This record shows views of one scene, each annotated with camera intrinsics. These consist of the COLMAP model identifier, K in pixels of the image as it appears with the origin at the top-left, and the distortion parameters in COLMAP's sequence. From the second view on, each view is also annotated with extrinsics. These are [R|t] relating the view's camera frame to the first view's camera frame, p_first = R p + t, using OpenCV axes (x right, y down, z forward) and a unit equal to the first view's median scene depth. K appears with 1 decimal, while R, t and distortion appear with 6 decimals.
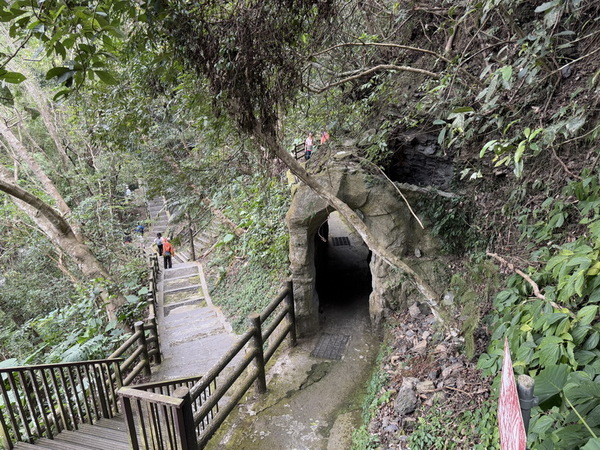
lens RADIAL K [[438.1, 0, 300.0], [0, 438.1, 225.0], [0, 0, 1]] dist [-0.005391, -0.009418]
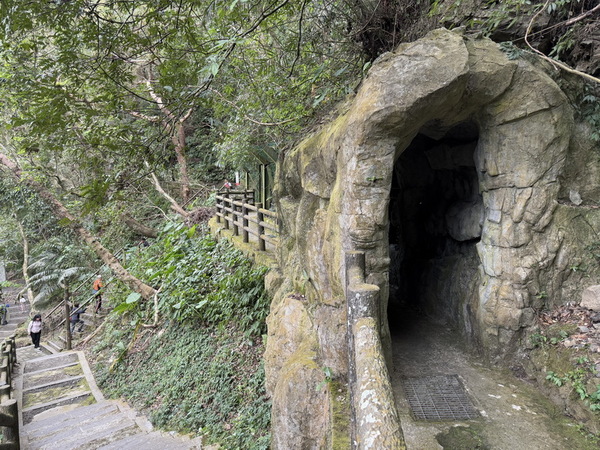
lens RADIAL K [[438.1, 0, 300.0], [0, 438.1, 225.0], [0, 0, 1]] dist [-0.005391, -0.009418]
pose [[0.964705, 0.007521, 0.263225, -0.097646], [0.052652, 0.973898, -0.220795, 0.090738], [-0.258015, 0.226861, 0.939129, 0.258199]]
